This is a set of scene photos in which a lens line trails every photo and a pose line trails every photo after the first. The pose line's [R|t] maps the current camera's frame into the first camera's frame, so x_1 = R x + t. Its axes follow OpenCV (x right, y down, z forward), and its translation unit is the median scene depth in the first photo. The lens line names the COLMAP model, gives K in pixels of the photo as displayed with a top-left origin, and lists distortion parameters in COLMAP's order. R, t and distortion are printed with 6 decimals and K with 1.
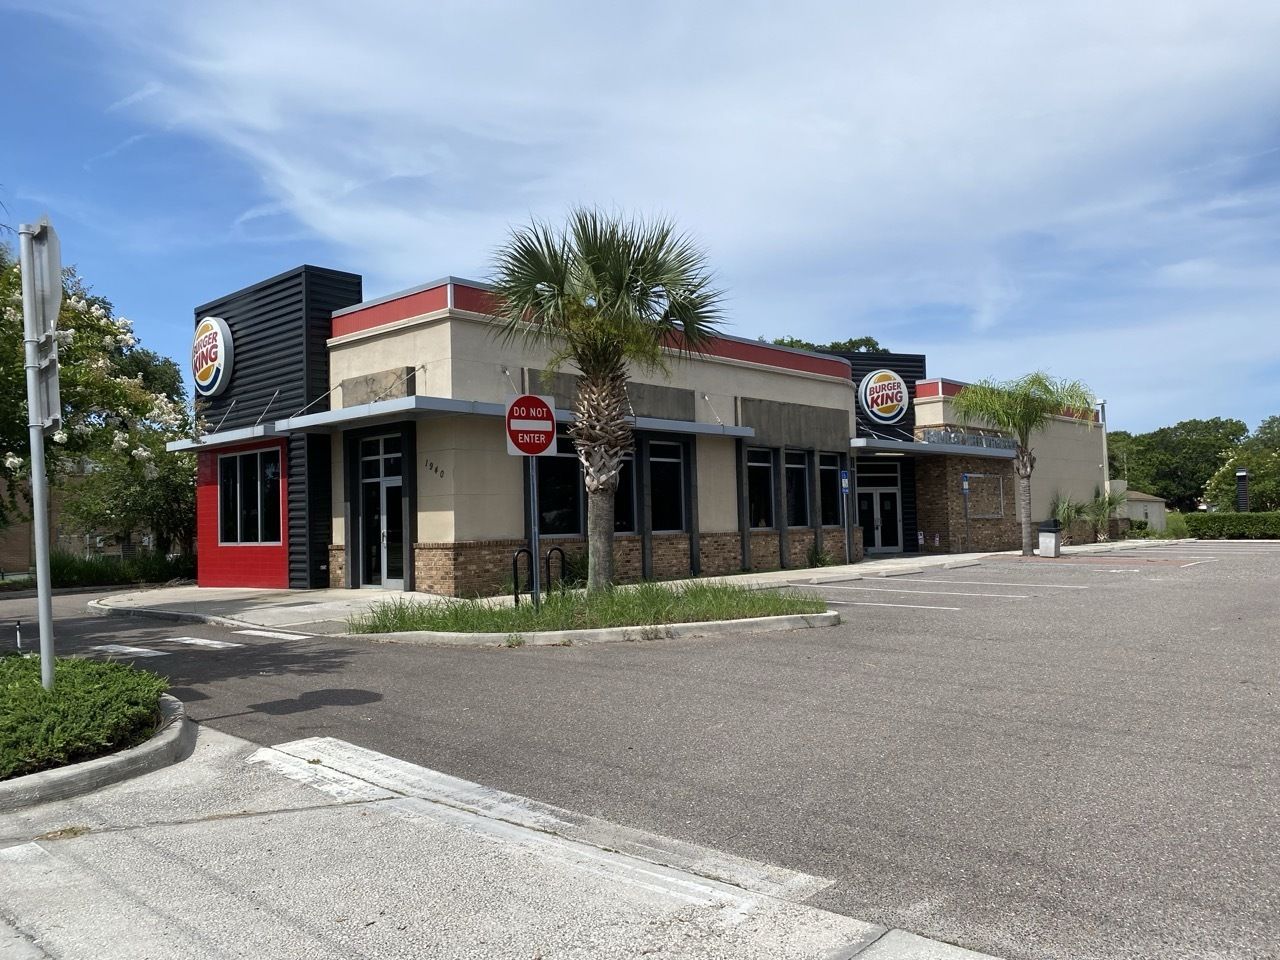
lens RADIAL K [[971.8, 0, 640.0], [0, 971.8, 480.0], [0, 0, 1]] dist [0.083268, -0.171912]
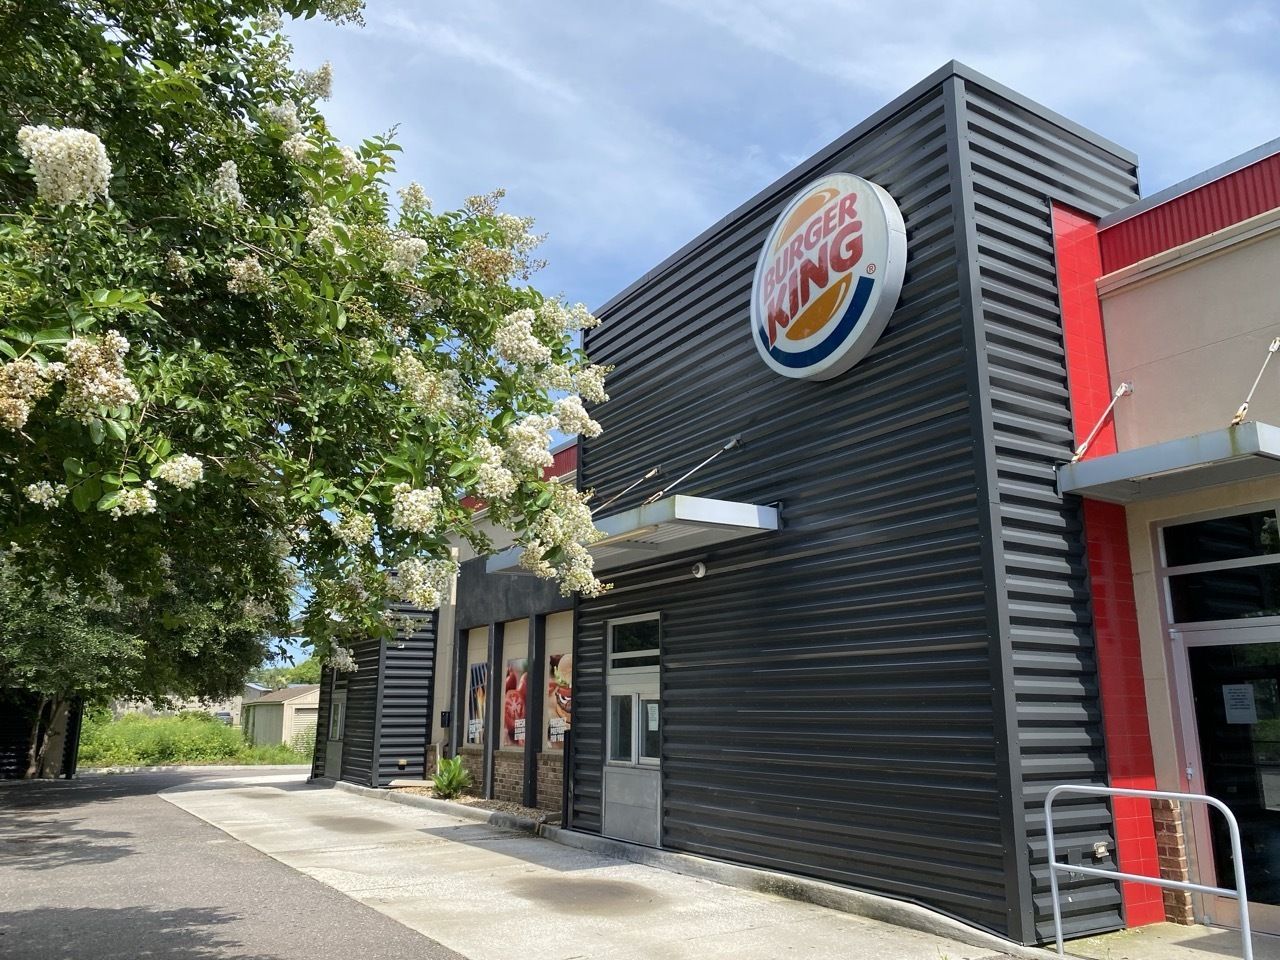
lens RADIAL K [[971.8, 0, 640.0], [0, 971.8, 480.0], [0, 0, 1]] dist [0.083268, -0.171912]
pose [[0.963004, -0.084316, -0.255956, -0.464779], [0.017056, 0.966960, -0.254358, 0.054398], [0.268946, 0.240582, 0.932624, 0.718324]]
